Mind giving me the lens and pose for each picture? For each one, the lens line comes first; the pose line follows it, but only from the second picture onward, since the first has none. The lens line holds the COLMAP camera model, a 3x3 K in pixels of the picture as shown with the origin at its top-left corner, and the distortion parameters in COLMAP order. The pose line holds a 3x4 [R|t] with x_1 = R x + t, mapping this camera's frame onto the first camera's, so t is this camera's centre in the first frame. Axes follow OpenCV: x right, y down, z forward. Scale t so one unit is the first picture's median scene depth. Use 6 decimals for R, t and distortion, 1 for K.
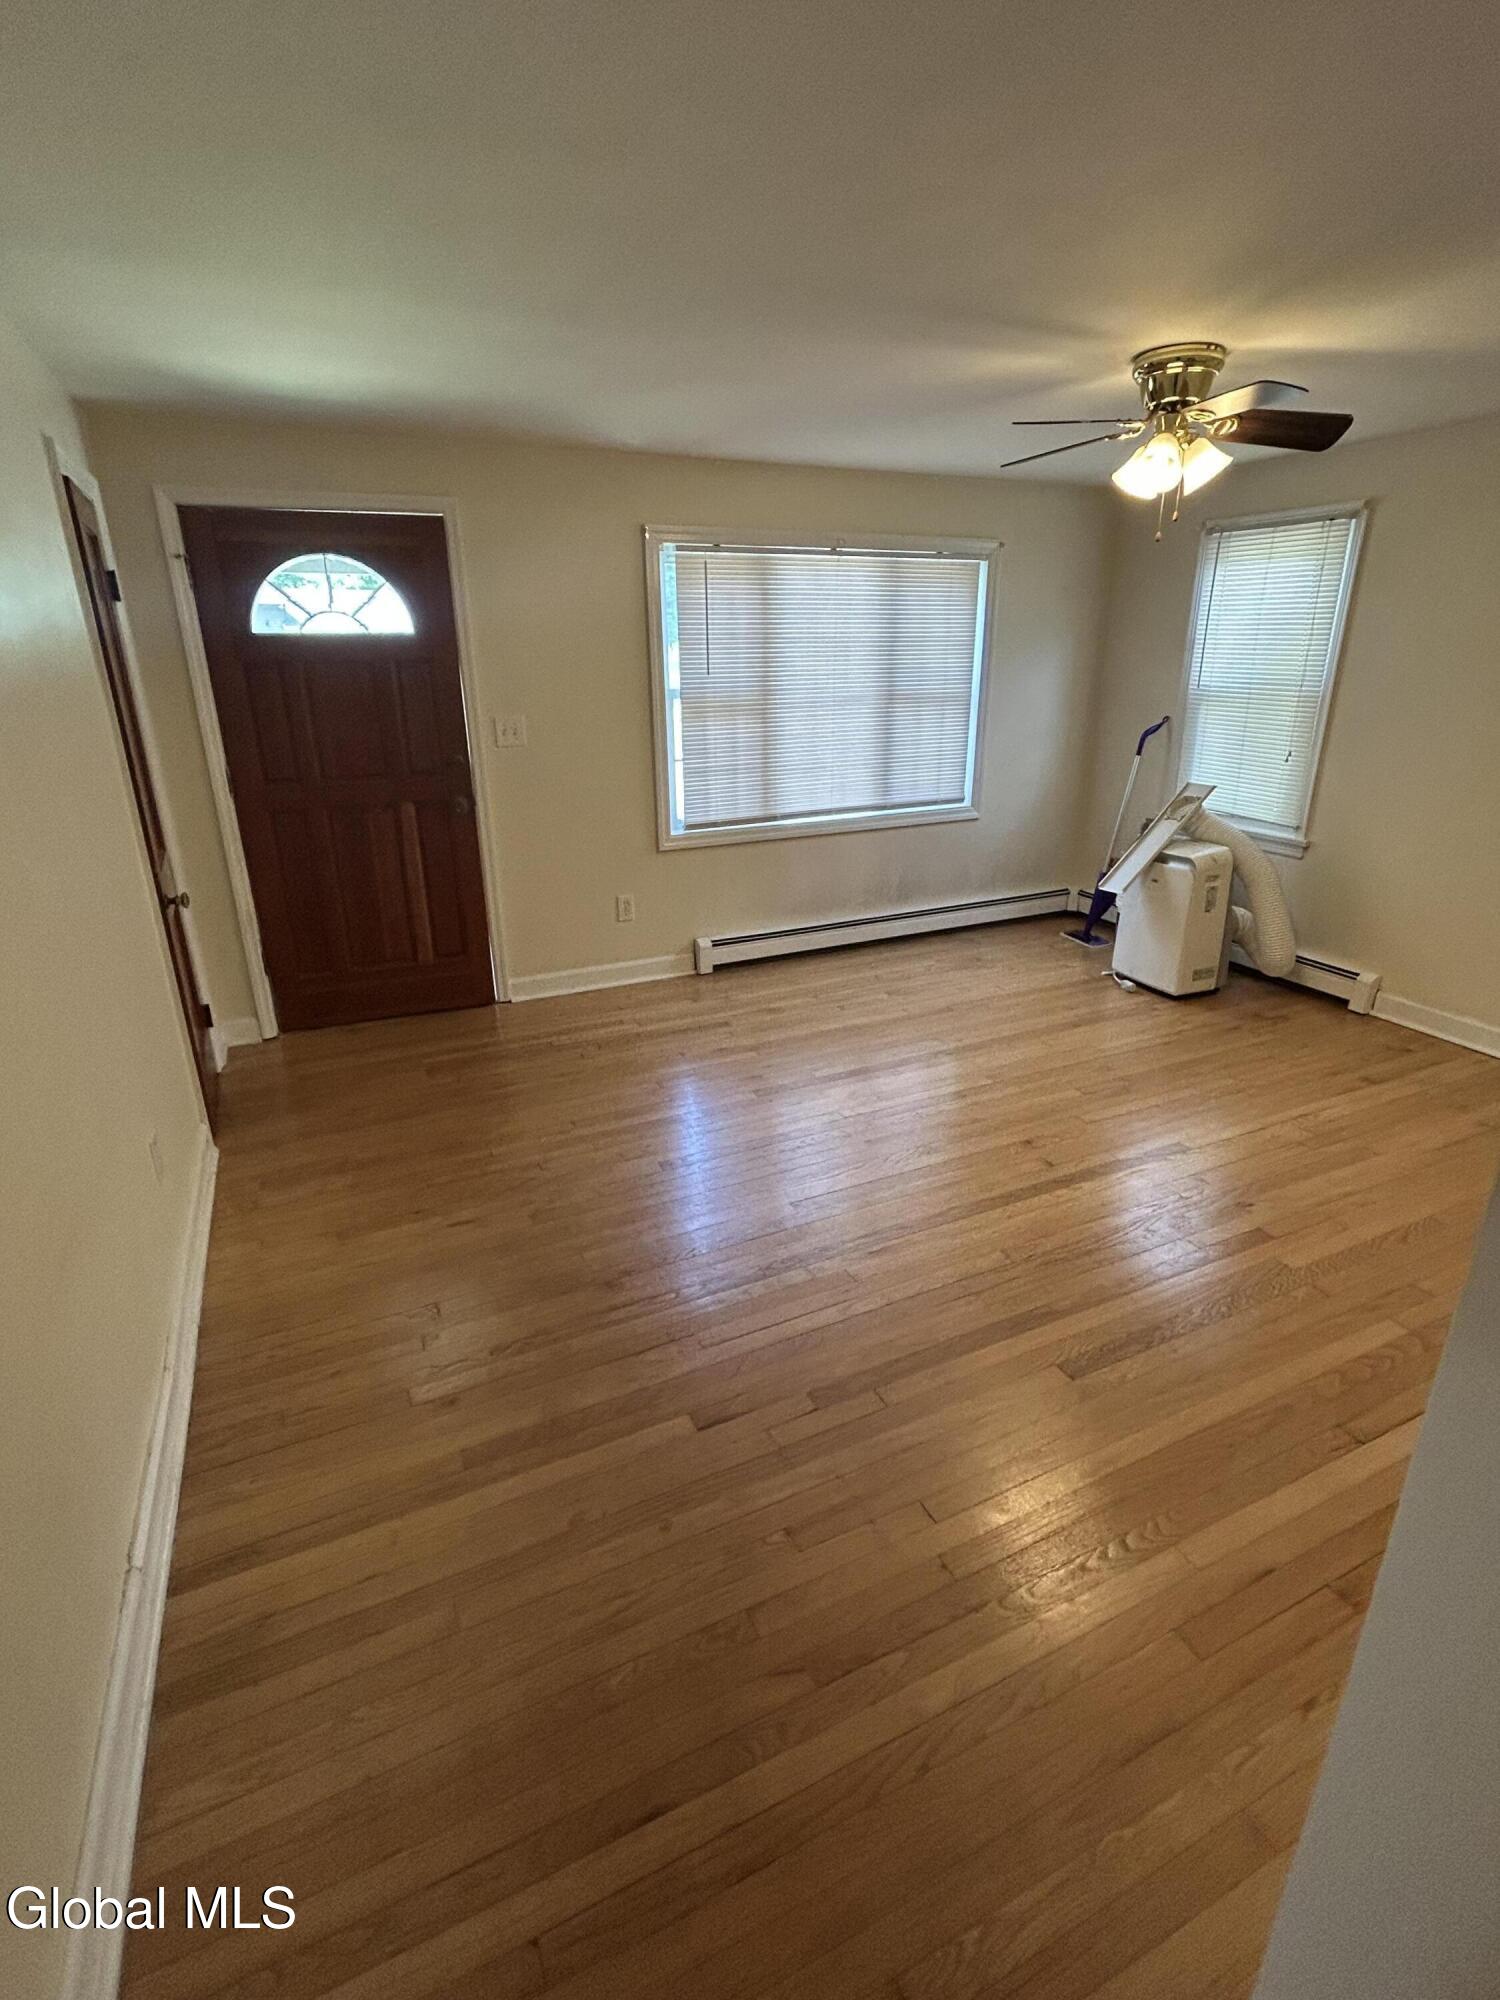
lens RADIAL K [[963.0, 0, 750.0], [0, 963.0, 1000.0], [0, 0, 1]] dist [0.001380, 0.000003]
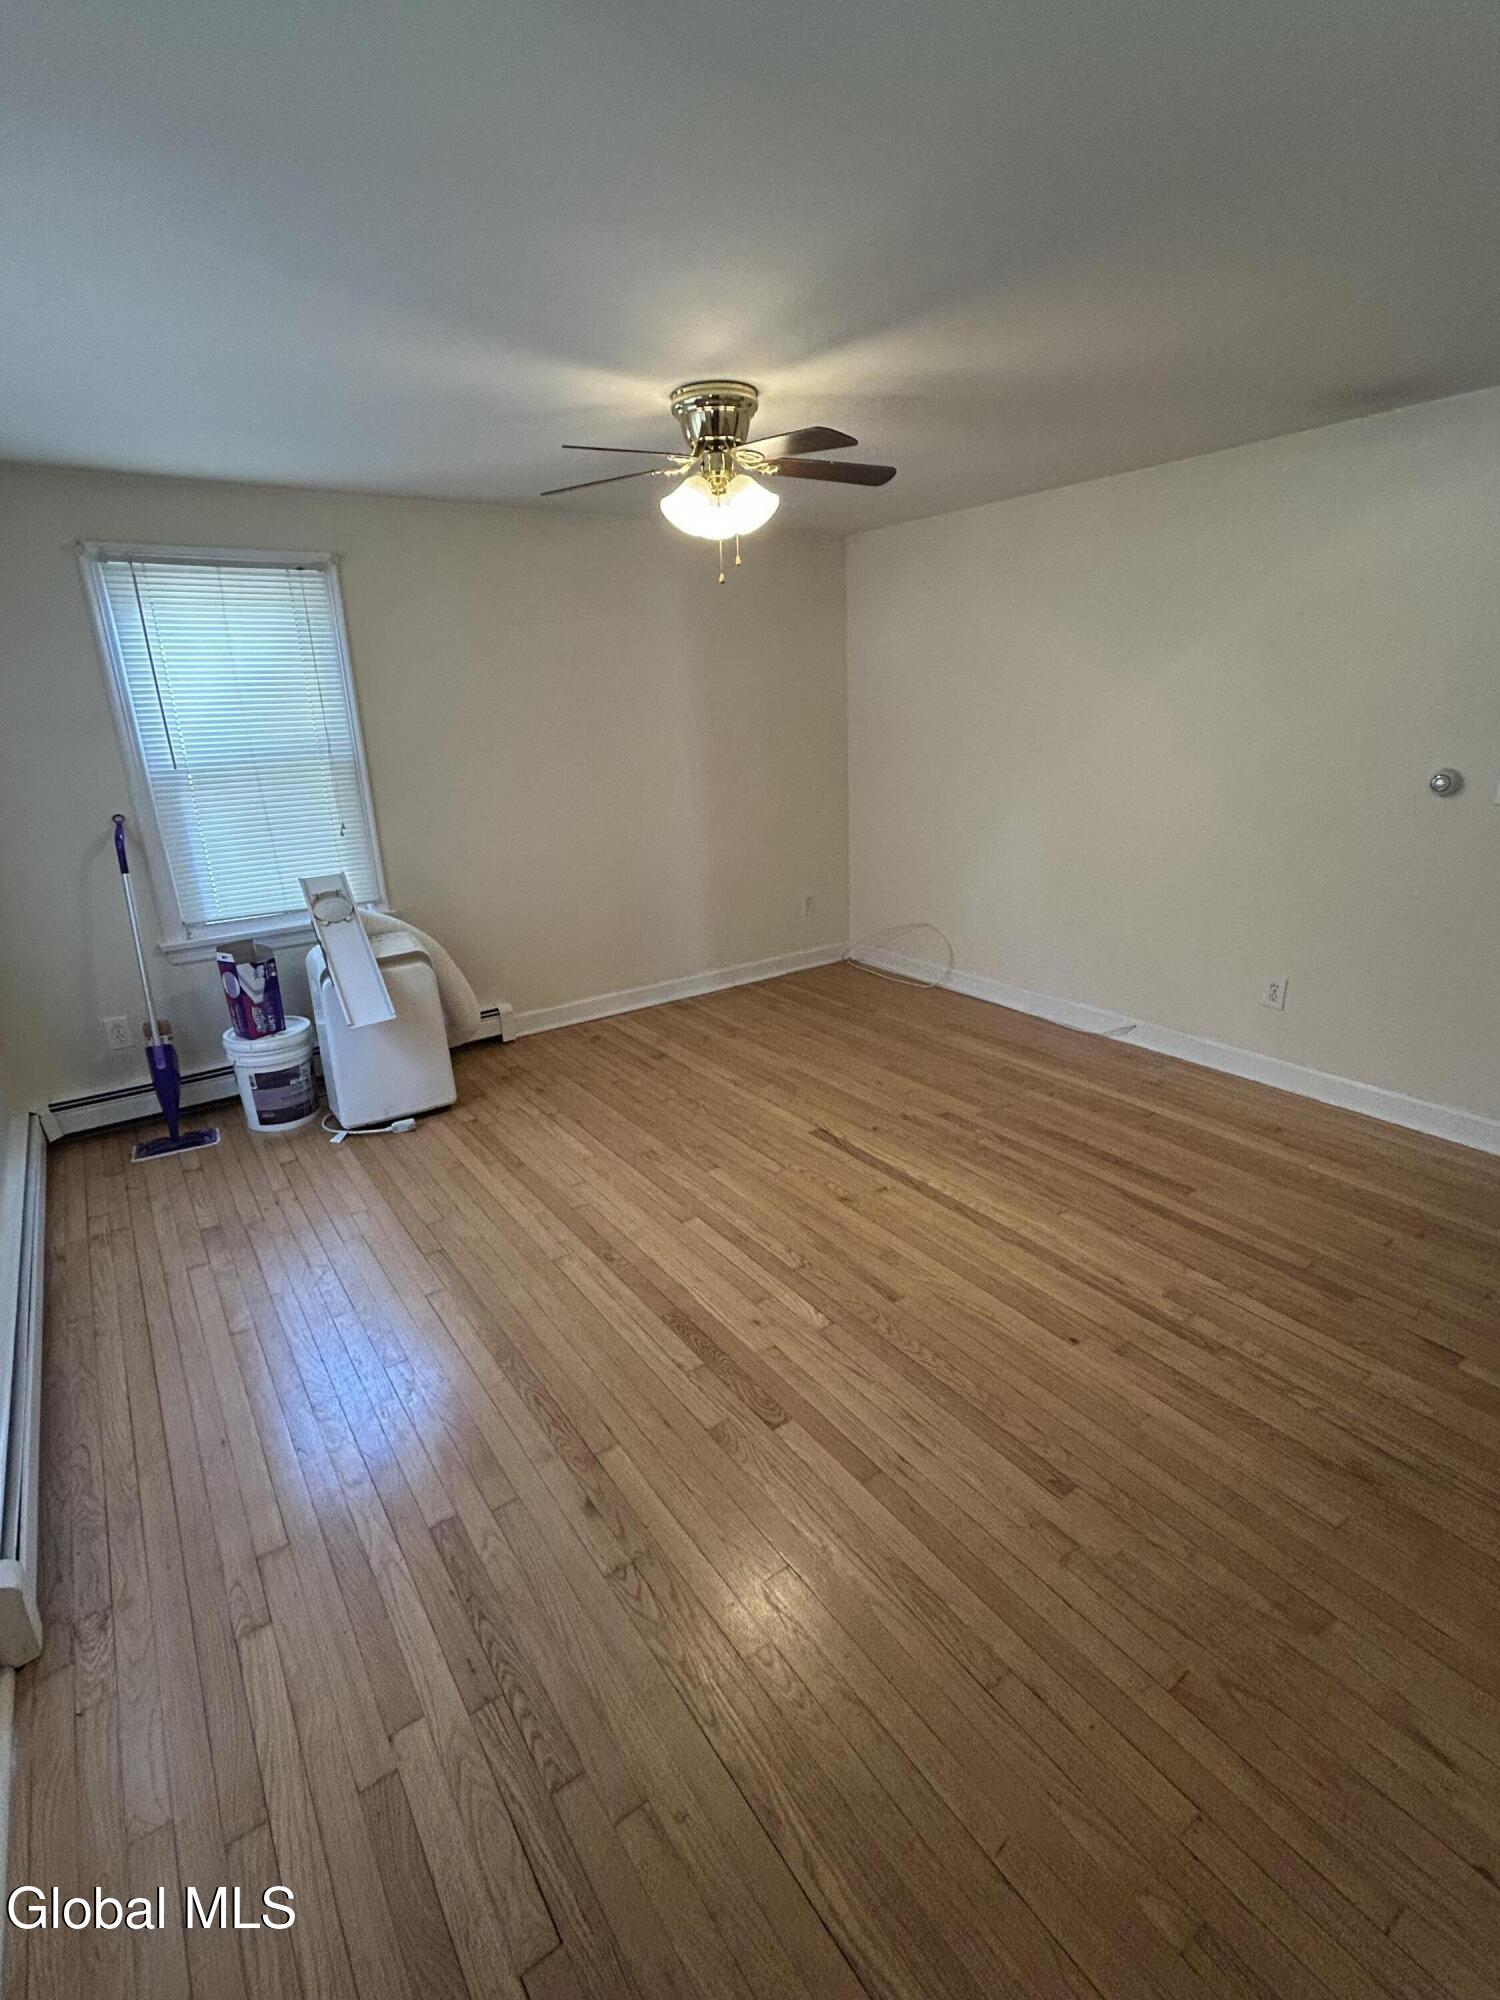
lens RADIAL K [[963.0, 0, 750.0], [0, 963.0, 1000.0], [0, 0, 1]] dist [0.001380, 0.000003]
pose [[-0.177318, -0.290817, 0.940204, -0.441098], [0.374209, 0.863664, 0.337716, -0.313334], [-0.910234, 0.411716, -0.044317, 0.862853]]
